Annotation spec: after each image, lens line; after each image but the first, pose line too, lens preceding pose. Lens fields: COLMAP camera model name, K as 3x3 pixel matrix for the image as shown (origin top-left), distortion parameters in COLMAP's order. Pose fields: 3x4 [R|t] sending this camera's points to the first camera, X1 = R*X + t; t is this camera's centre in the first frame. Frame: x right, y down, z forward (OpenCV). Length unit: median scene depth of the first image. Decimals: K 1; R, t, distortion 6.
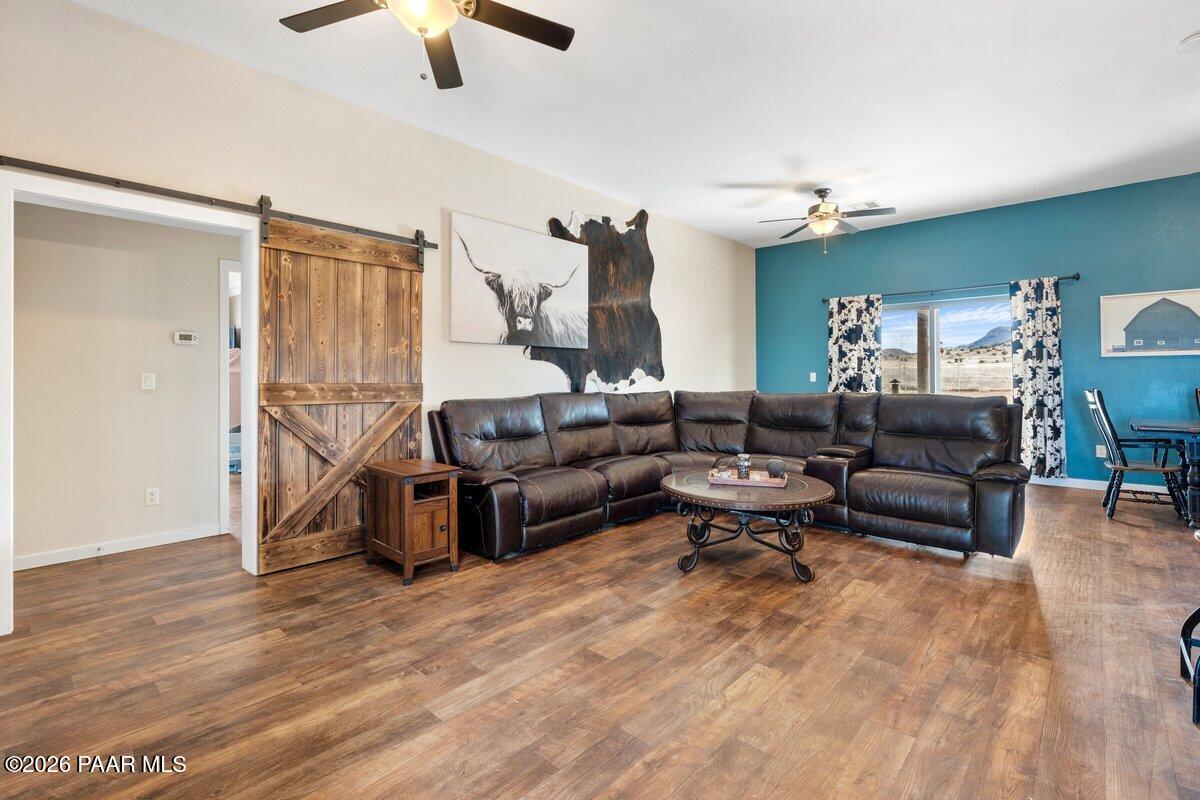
lens RADIAL K [[542.4, 0, 603.3], [0, 542.4, 374.2], [0, 0, 1]] dist [-0.006545, 0.003074]
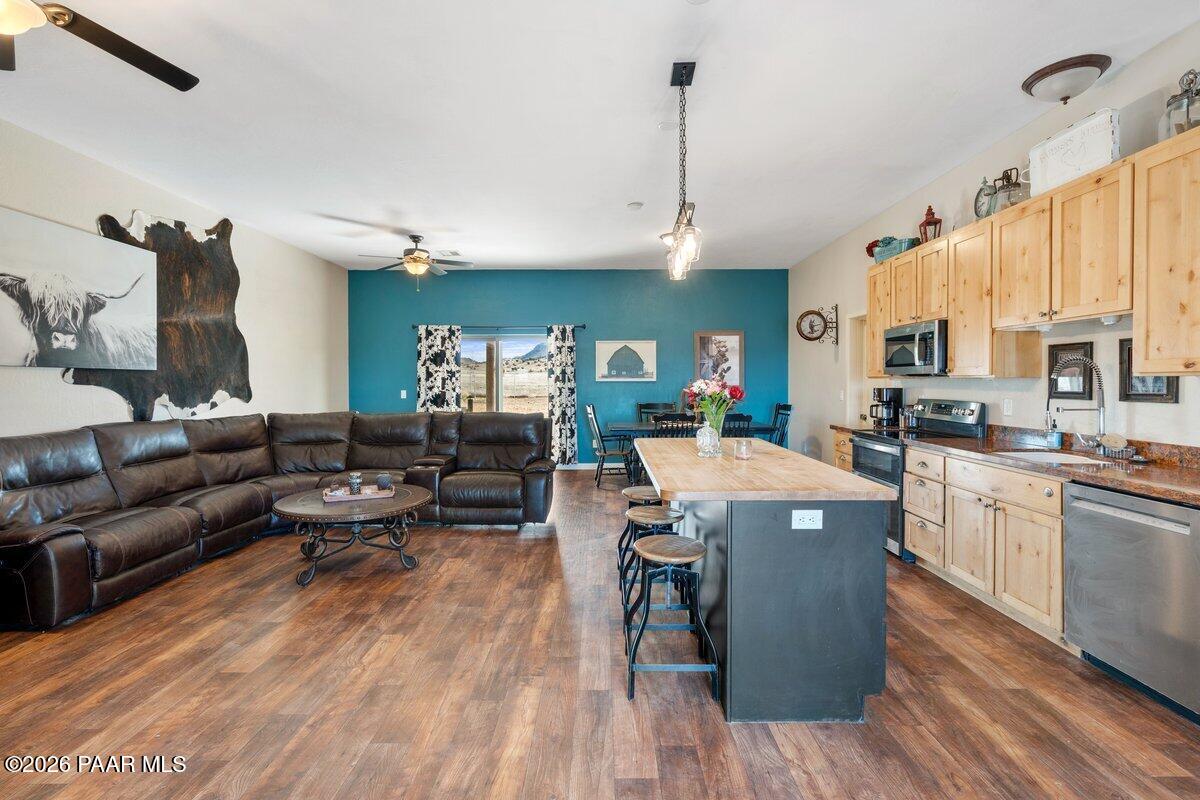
lens RADIAL K [[542.4, 0, 598.4], [0, 542.4, 390.8], [0, 0, 1]] dist [-0.006545, 0.003074]
pose [[0.742657, -0.006832, 0.669637, -0.094161], [-0.004981, 0.999864, 0.015725, -0.034488], [-0.669653, -0.015014, 0.742522, -0.142246]]
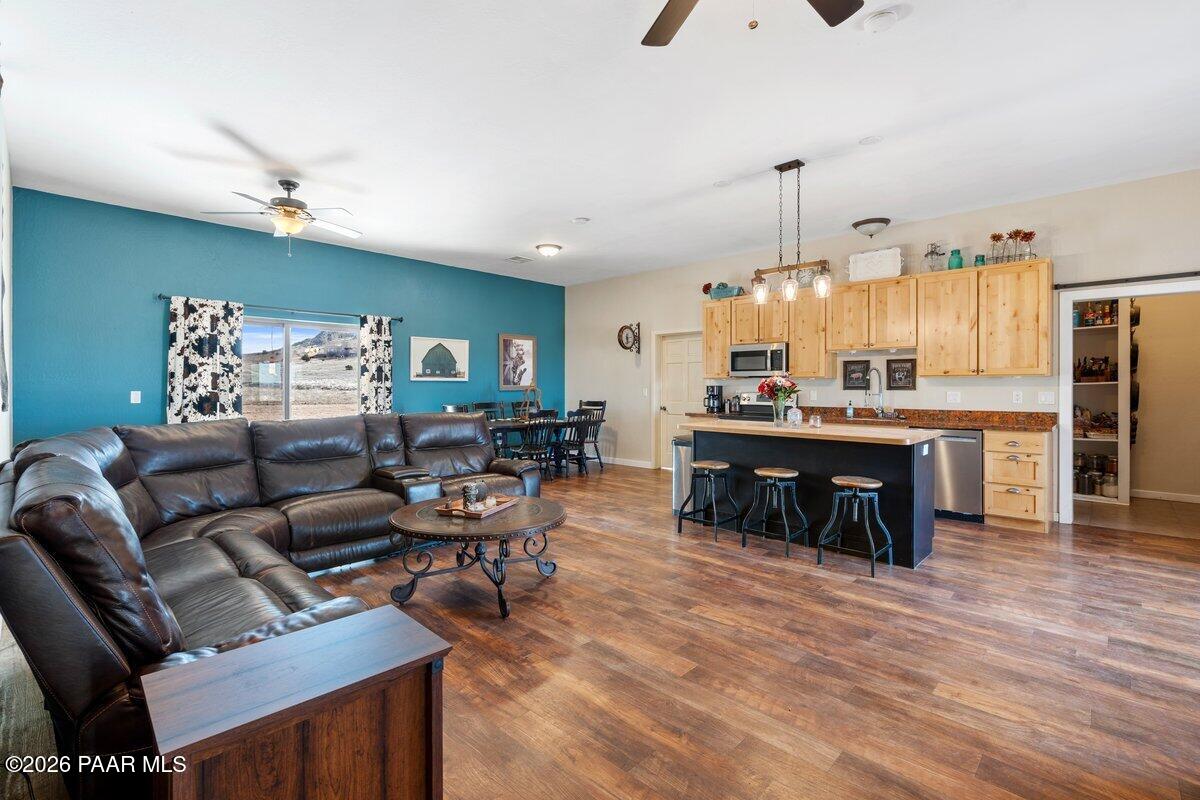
lens RADIAL K [[542.4, 0, 602.2], [0, 542.4, 390.3], [0, 0, 1]] dist [-0.006545, 0.003074]
pose [[0.022829, -0.001241, 0.999739, -0.526647], [-0.004463, 0.999989, 0.001343, -0.013023], [-0.999729, -0.004493, 0.022823, 0.571119]]
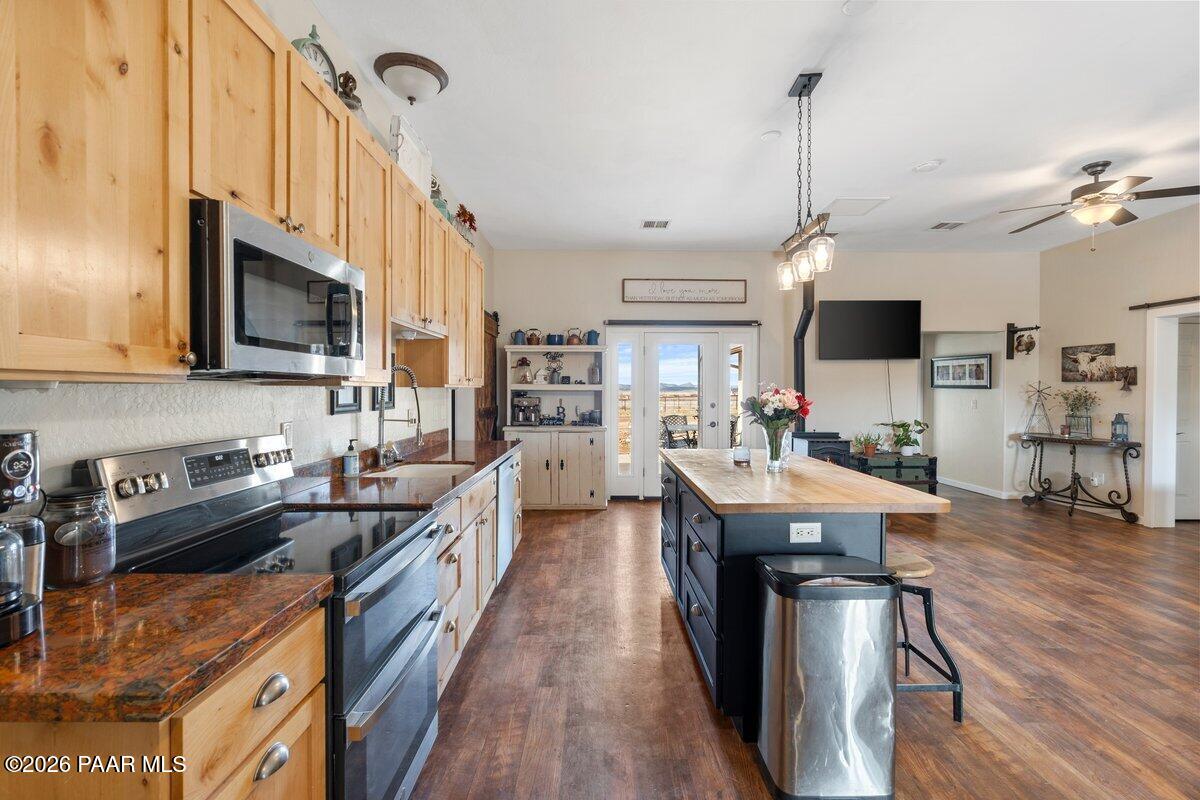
lens RADIAL K [[540.6, 0, 600.9], [0, 540.6, 398.6], [0, 0, 1]] dist [-0.002703, -0.000546]
pose [[-0.733180, 0.016230, -0.679840, 1.029415], [0.005498, 0.999824, 0.017940, -0.040154], [0.680012, 0.009415, -0.733141, 0.578860]]
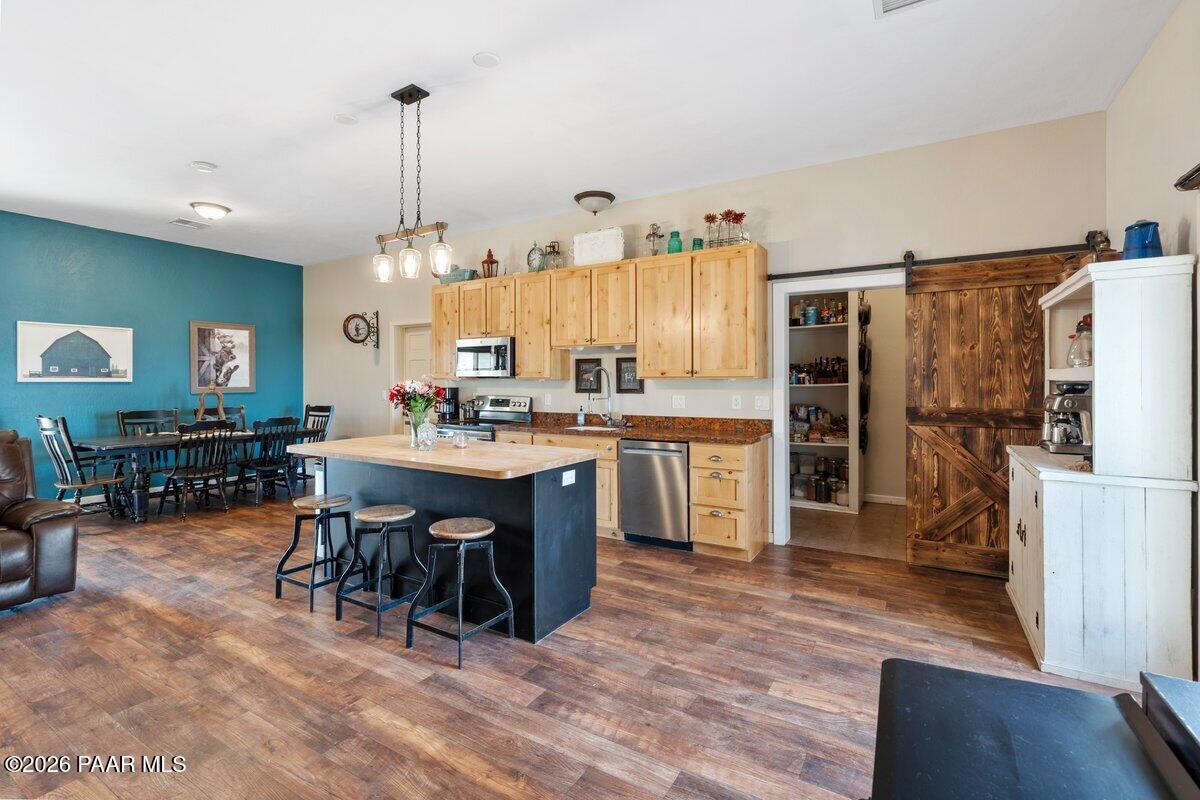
lens RADIAL K [[542.4, 0, 601.3], [0, 542.4, 384.5], [0, 0, 1]] dist [-0.006545, 0.003074]
pose [[-0.192992, 0.001679, 0.981199, -0.306807], [-0.000775, 0.999998, -0.001863, -0.030963], [-0.981200, -0.001120, -0.192990, 0.166156]]
